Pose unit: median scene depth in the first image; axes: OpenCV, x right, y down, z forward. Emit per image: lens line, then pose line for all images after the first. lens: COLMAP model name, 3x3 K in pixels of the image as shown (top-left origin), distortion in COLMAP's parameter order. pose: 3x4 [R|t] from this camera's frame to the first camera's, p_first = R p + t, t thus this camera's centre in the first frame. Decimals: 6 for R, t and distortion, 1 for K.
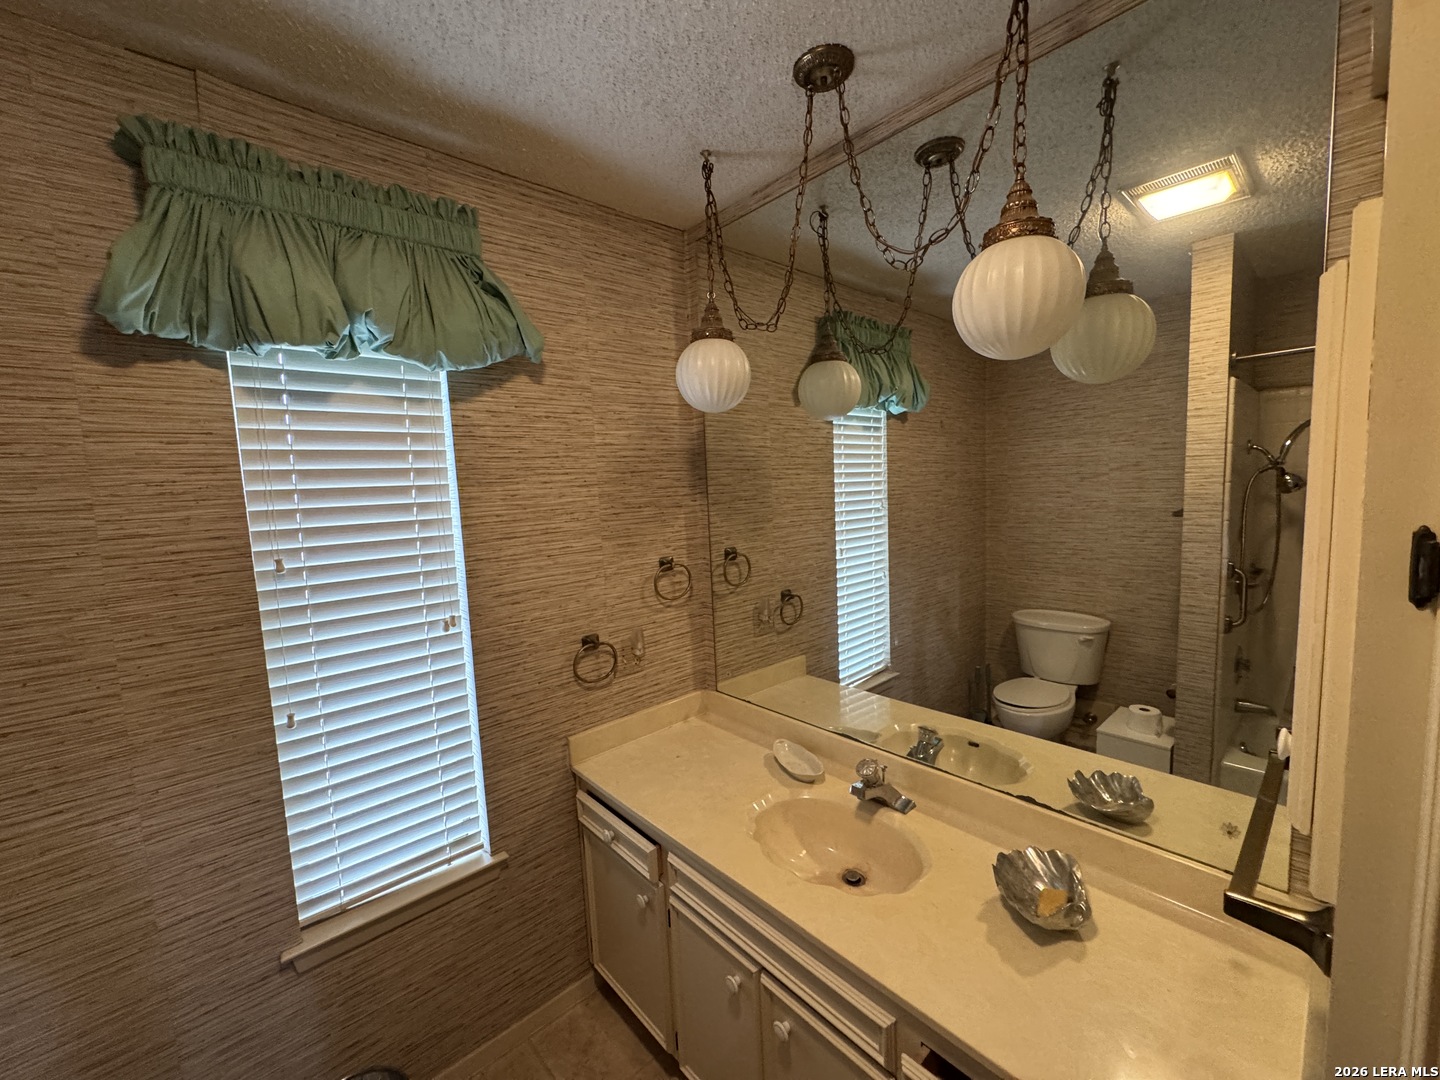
lens RADIAL K [[575.5, 0, 717.3], [0, 575.5, 543.0], [0, 0, 1]] dist [-0.001002, -0.000030]
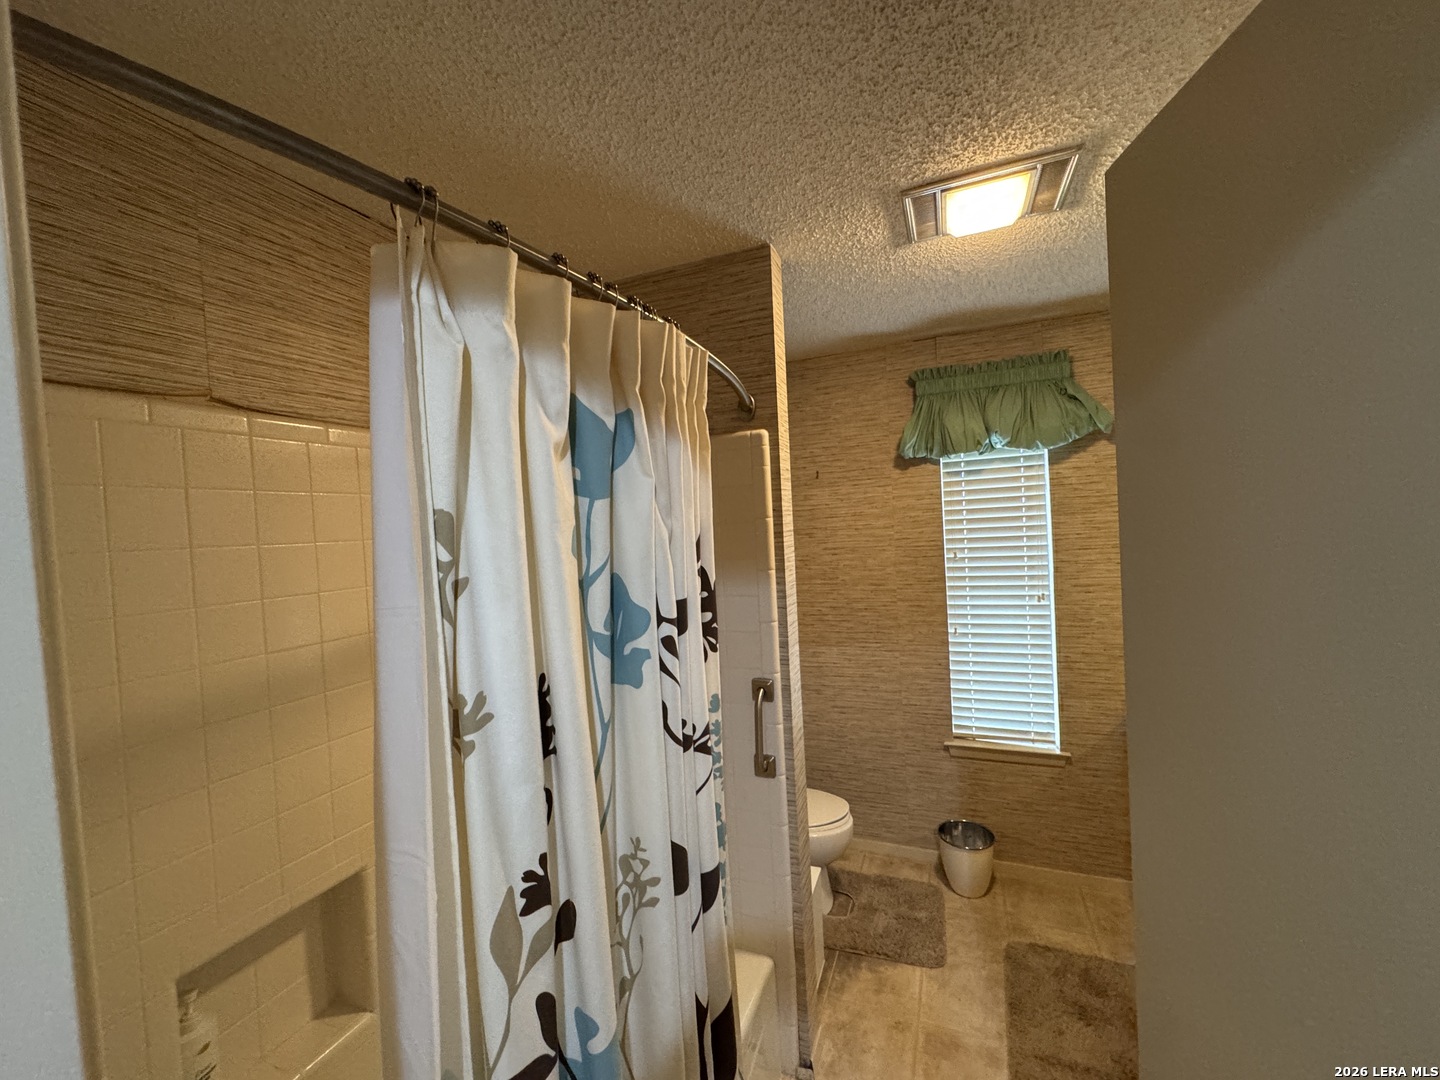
lens RADIAL K [[575.5, 0, 720.0], [0, 575.5, 538.8], [0, 0, 1]] dist [-0.001002, -0.000030]
pose [[0.422029, 0.042790, -0.905572, 0.750565], [-0.052910, 0.998345, 0.022516, -0.022576], [0.905037, 0.038412, 0.423595, -0.644338]]
